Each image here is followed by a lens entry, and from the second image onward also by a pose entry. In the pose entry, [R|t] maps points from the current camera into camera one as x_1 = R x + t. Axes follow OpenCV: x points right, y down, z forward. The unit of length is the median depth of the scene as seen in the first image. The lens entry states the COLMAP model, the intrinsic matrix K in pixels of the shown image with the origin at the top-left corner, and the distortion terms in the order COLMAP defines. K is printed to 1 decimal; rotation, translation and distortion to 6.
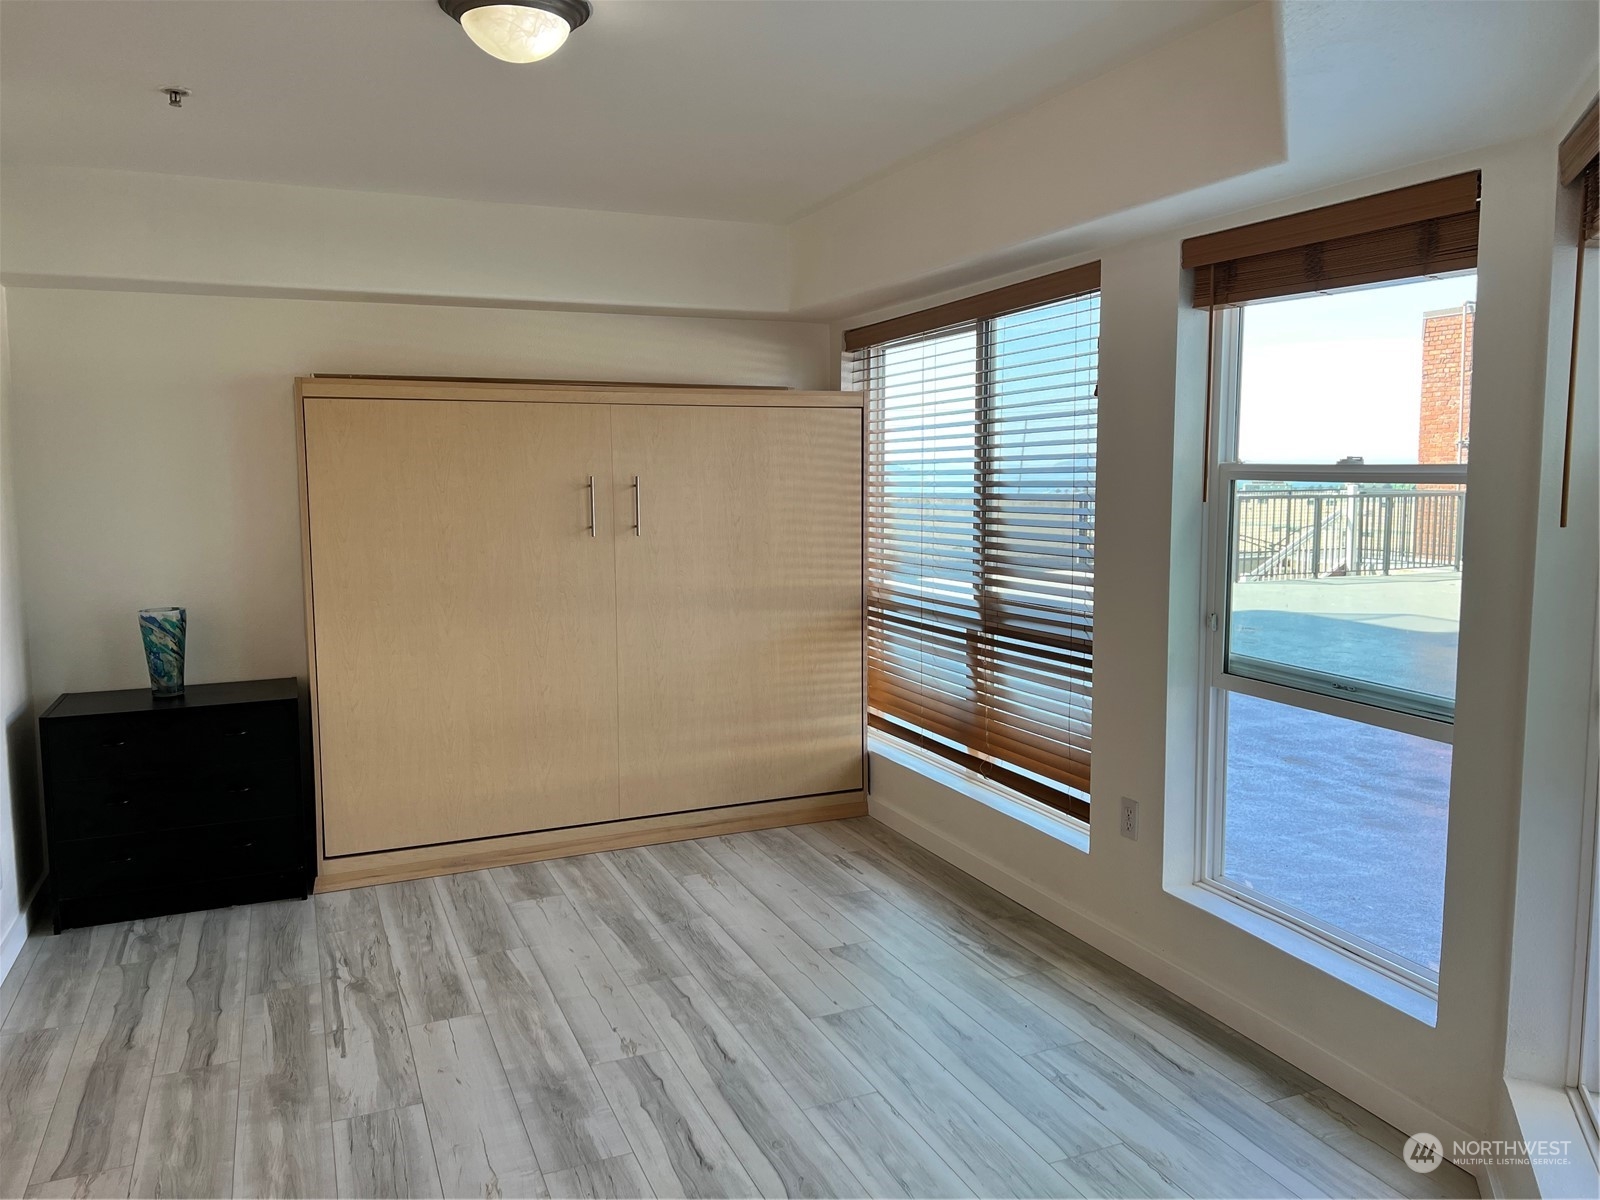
lens RADIAL K [[1198.9, 0, 800.4], [0, 1198.9, 586.6], [0, 0, 1]] dist [0.055617, -0.059234]
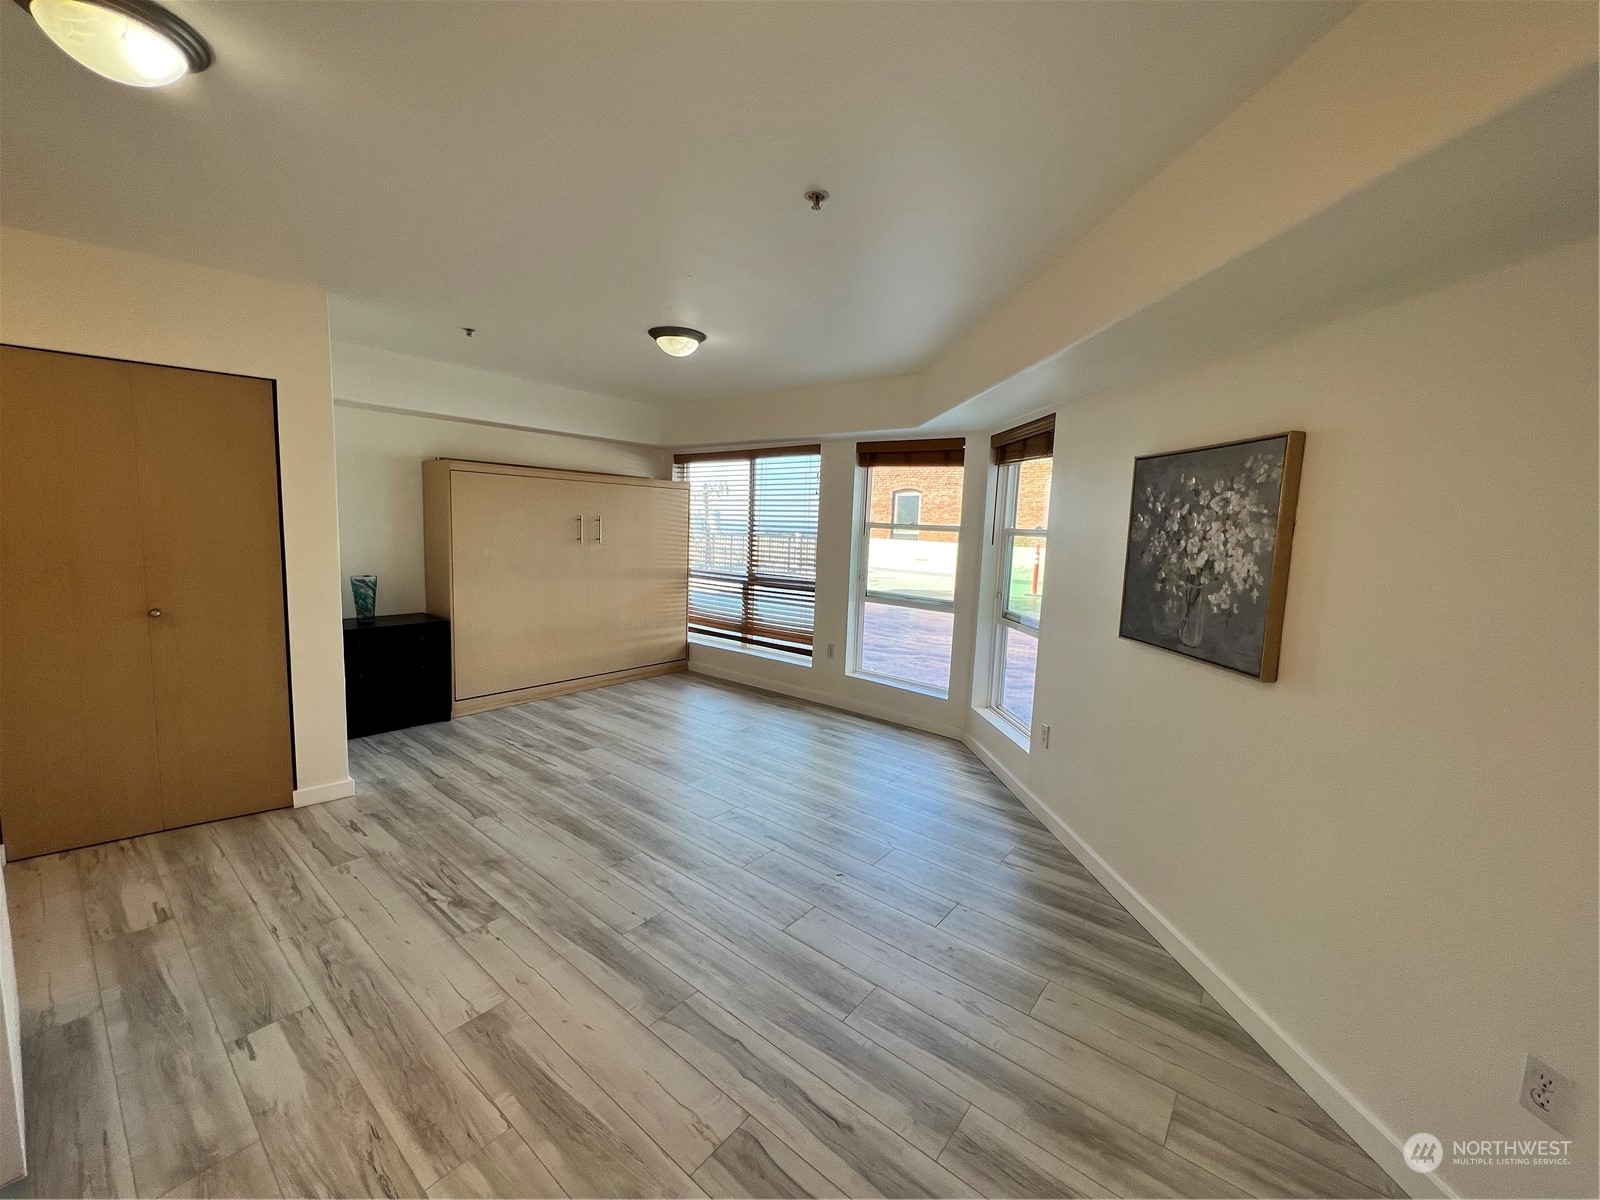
lens RADIAL K [[639.0, 0, 800.2], [0, 639.0, 597.9], [0, 0, 1]] dist [-0.003315, 0.000199]
pose [[0.886195, -0.014071, 0.463099, -0.400750], [0.001926, 0.999642, 0.026687, 0.028810], [-0.463309, -0.022758, 0.885905, -0.213954]]
